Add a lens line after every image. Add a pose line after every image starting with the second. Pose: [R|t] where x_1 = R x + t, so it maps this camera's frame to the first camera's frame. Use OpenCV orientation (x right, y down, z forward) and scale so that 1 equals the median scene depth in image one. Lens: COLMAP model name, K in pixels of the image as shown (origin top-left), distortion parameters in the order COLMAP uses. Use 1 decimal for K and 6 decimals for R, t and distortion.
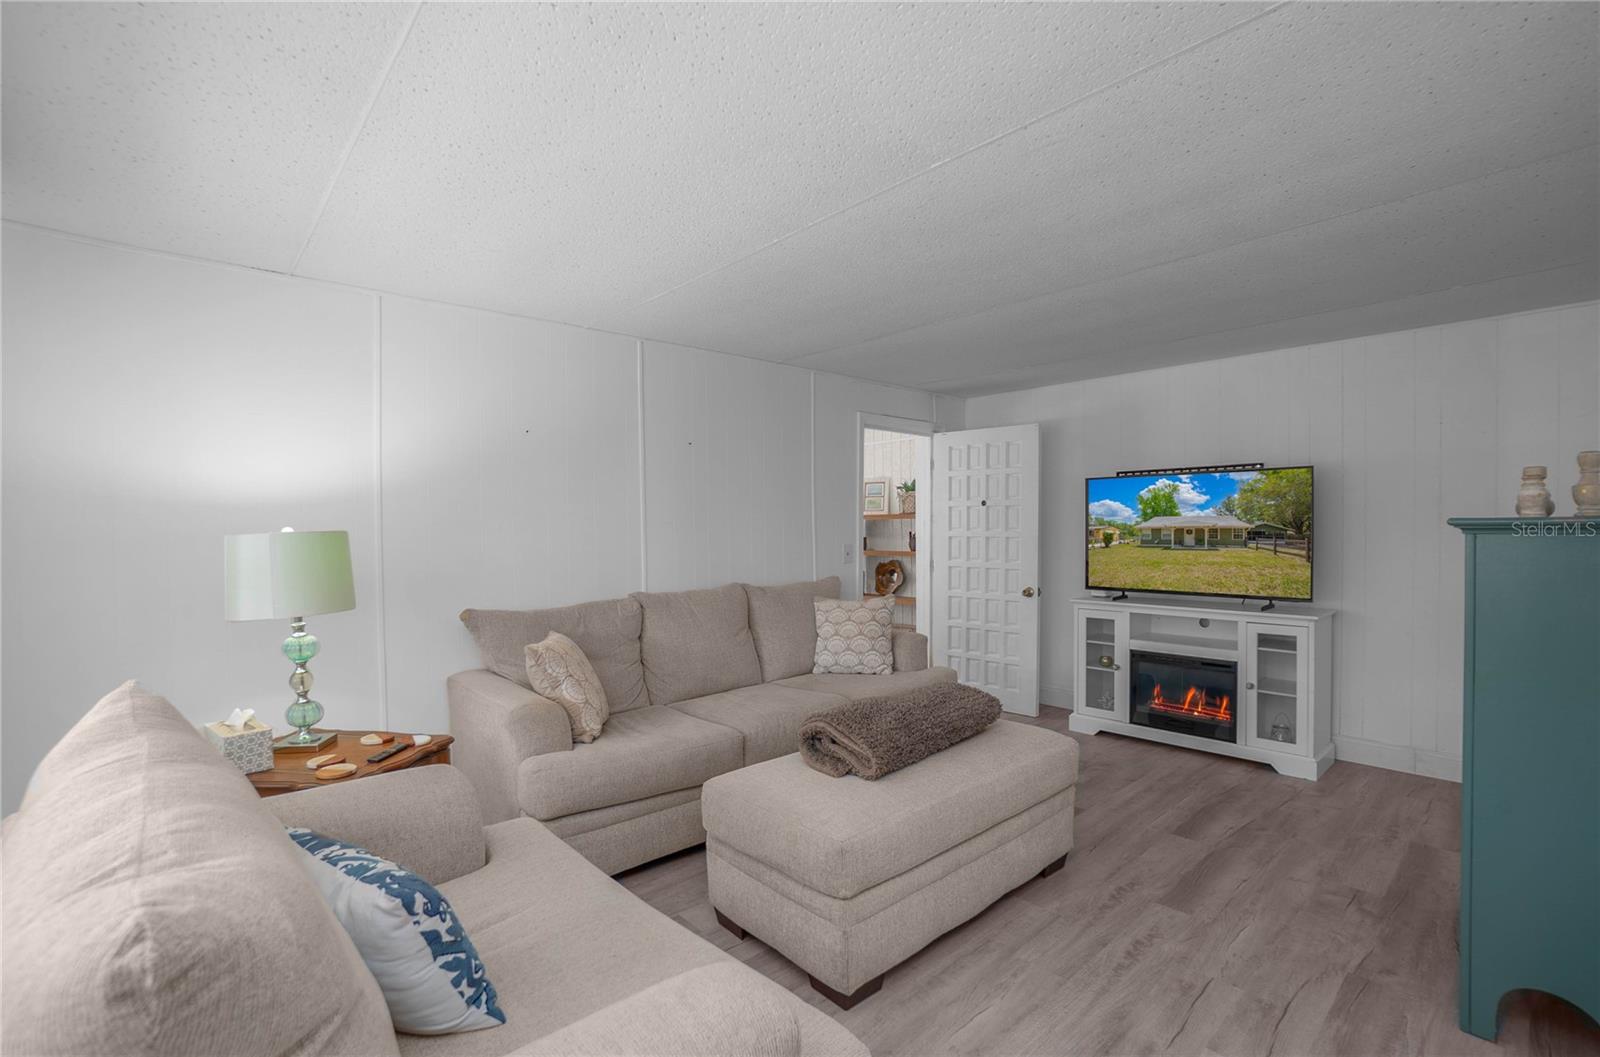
lens RADIAL K [[728.0, 0, 783.0], [0, 728.0, 529.7], [0, 0, 1]] dist [-0.026112, 0.002708]
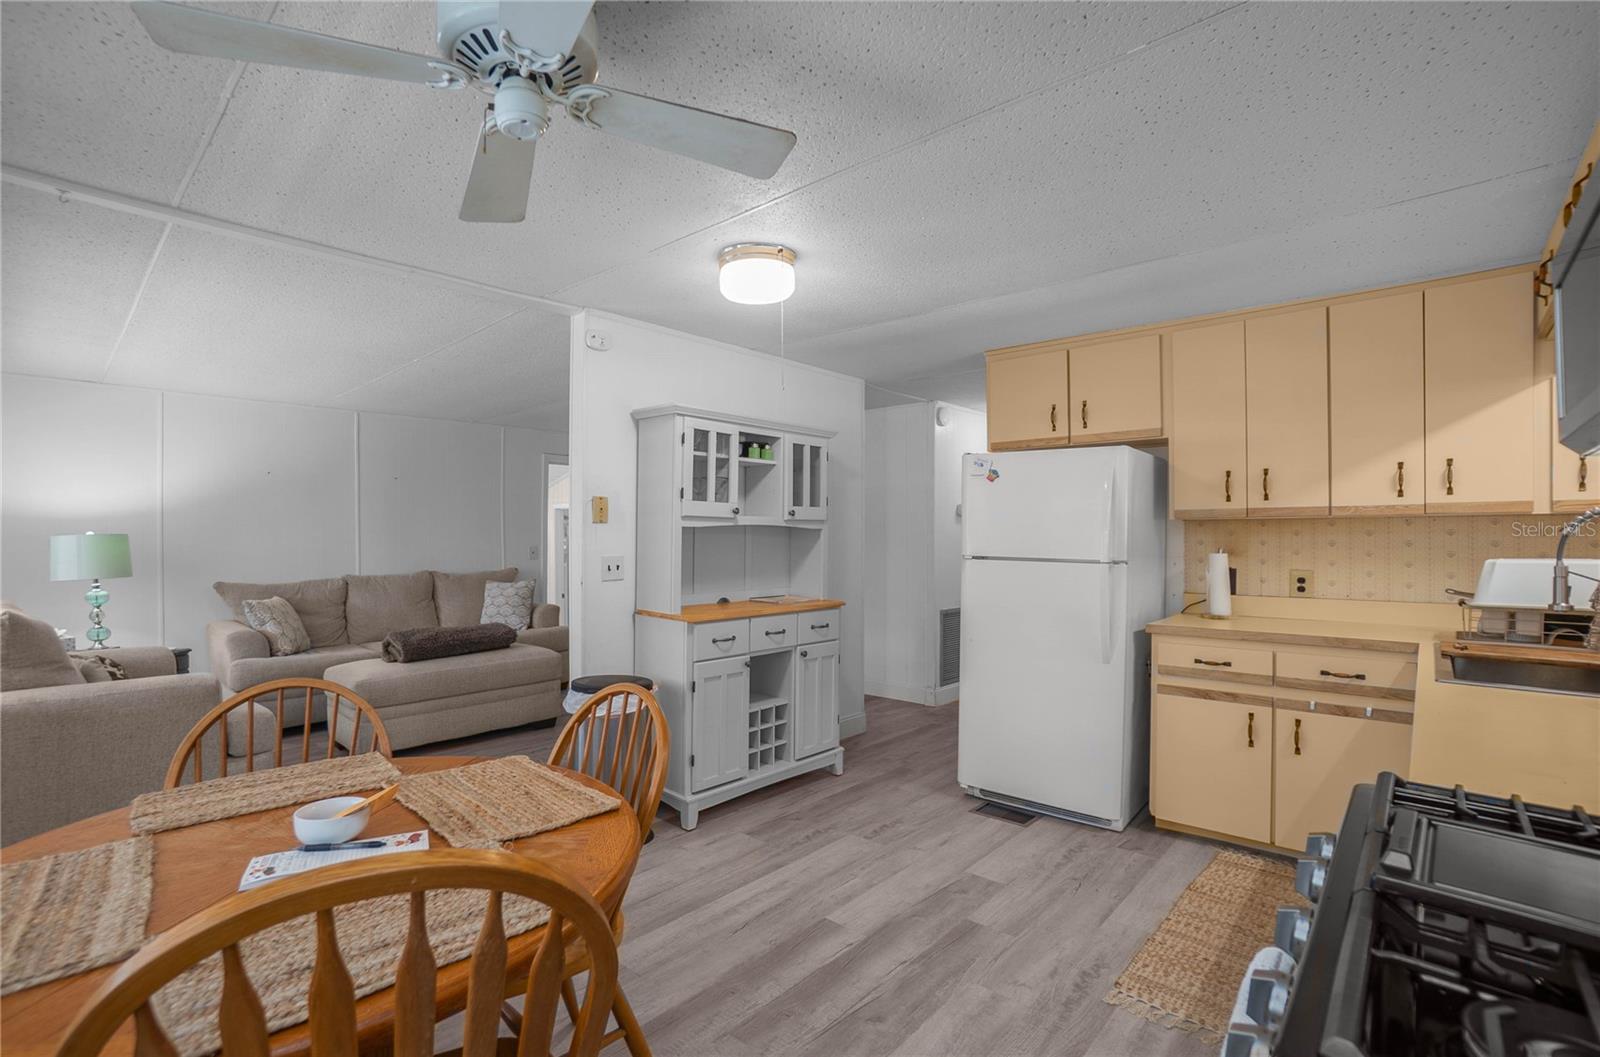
lens RADIAL K [[728.0, 0, 787.3], [0, 728.0, 533.4], [0, 0, 1]] dist [-0.026112, 0.002708]
pose [[0.994425, 0.009686, 0.104997, 0.652489], [-0.008887, 0.999928, -0.008079, 0.001573], [-0.105068, 0.007101, 0.994440, -0.726639]]
